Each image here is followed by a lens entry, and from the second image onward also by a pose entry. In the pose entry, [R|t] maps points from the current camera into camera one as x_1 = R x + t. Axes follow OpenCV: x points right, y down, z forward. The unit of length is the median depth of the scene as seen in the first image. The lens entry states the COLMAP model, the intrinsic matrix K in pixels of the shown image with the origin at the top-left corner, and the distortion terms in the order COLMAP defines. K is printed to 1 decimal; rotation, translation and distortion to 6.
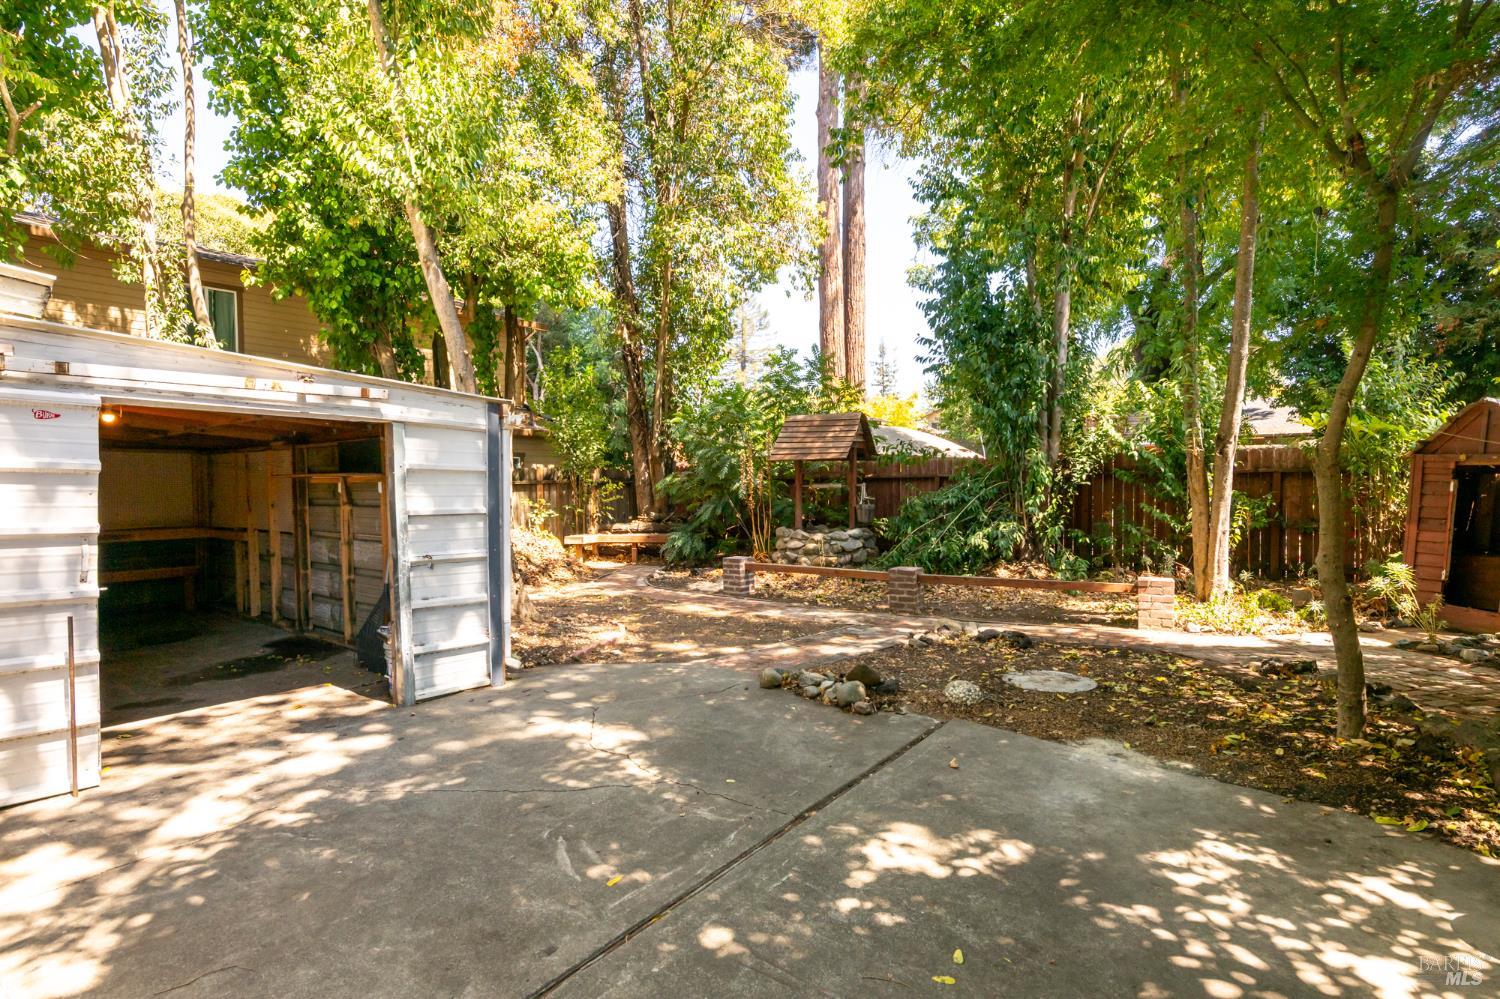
lens RADIAL K [[783.0, 0, 751.1], [0, 783.0, 503.9], [0, 0, 1]] dist [0.001484, 0.001020]
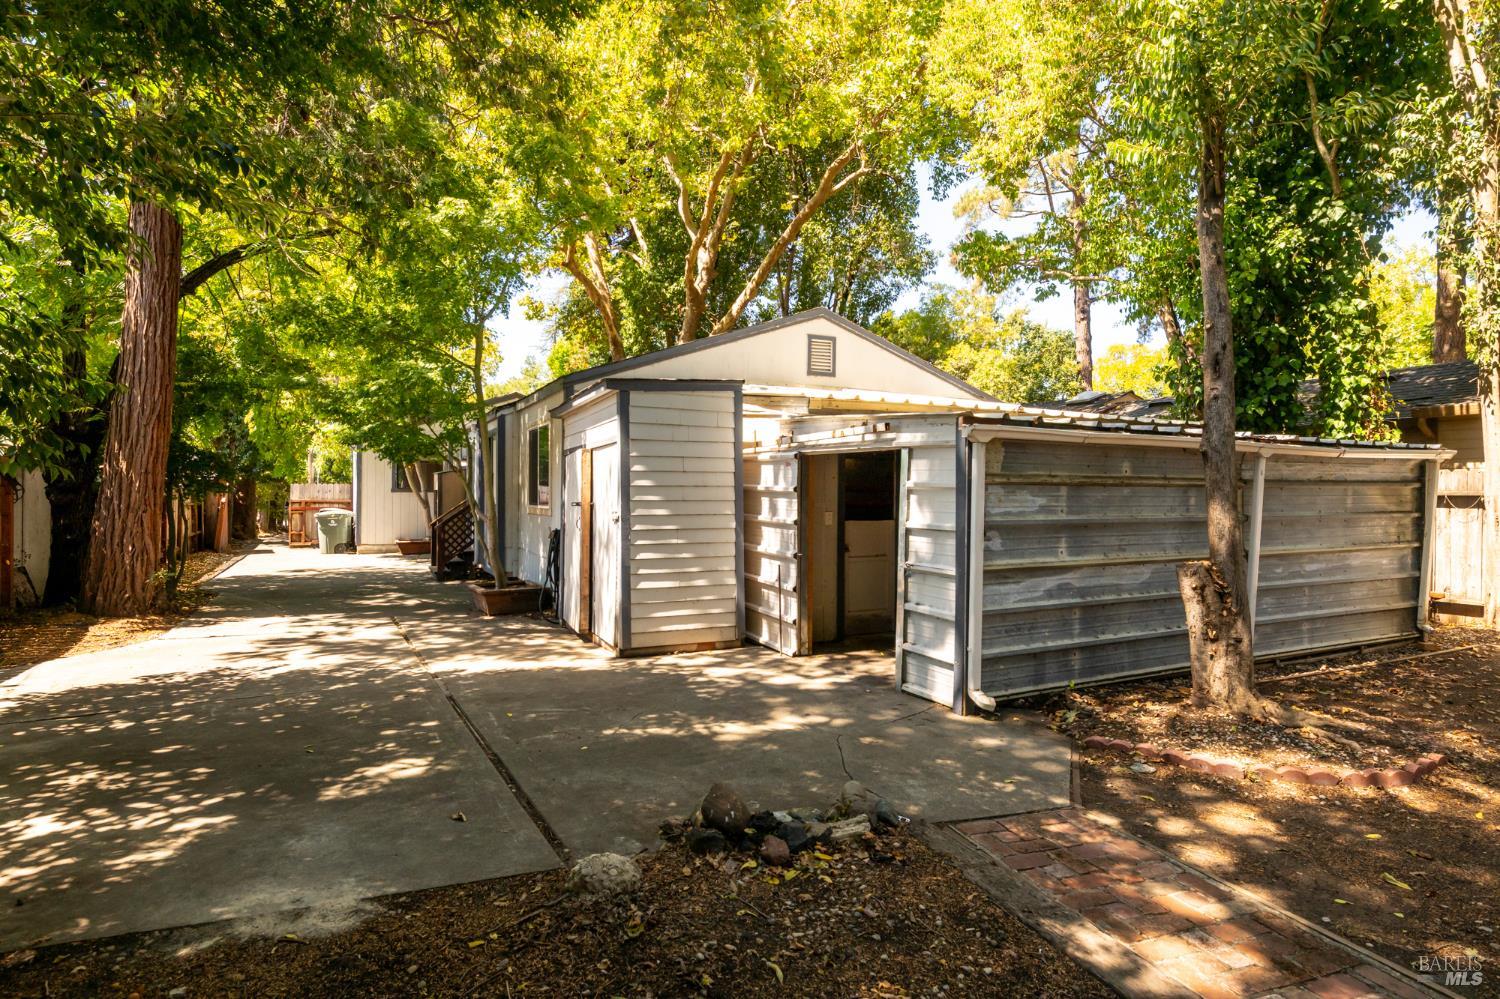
lens RADIAL K [[824.1, 0, 750.4], [0, 824.1, 498.6], [0, 0, 1]] dist [-0.000768, 0.000906]
pose [[-0.435997, 0.006925, -0.899921, 1.006382], [-0.026273, 0.999446, 0.020420, -0.062087], [0.899564, 0.032547, -0.435574, 1.780734]]
